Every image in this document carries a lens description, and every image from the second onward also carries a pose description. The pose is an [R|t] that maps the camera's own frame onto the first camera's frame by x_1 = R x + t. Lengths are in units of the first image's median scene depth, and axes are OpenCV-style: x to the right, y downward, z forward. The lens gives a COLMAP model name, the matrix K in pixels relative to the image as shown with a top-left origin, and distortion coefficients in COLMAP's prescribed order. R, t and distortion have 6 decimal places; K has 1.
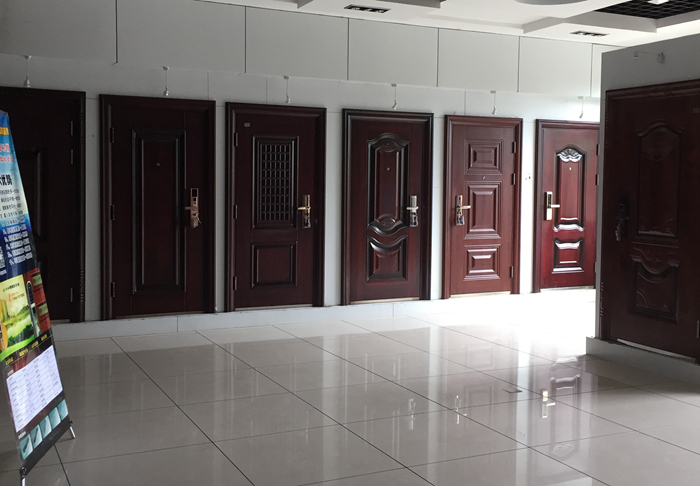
lens RADIAL K [[796.2, 0, 350.2], [0, 796.2, 218.3], [0, 0, 1]] dist [0.065935, -0.022267]
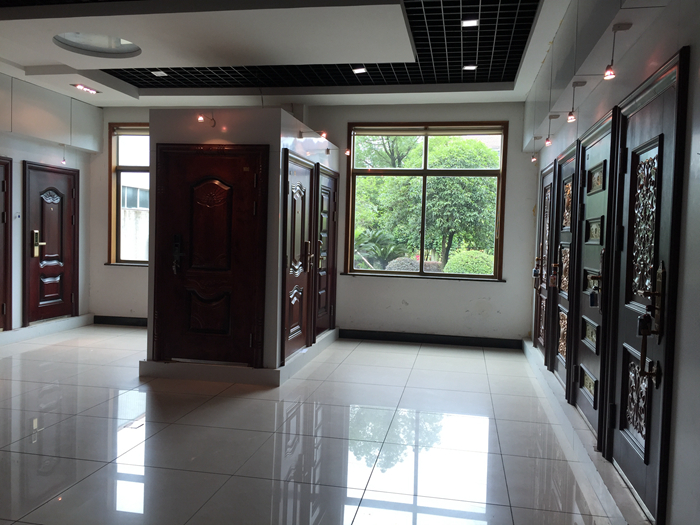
lens RADIAL K [[602.3, 0, 350.0], [0, 602.3, 262.5], [0, 0, 1]] dist [0.095205, -0.144488]
pose [[0.606753, -0.030181, 0.794318, -0.144108], [0.014623, 0.999534, 0.026808, -0.006037], [-0.794756, -0.004651, 0.606911, 0.175852]]
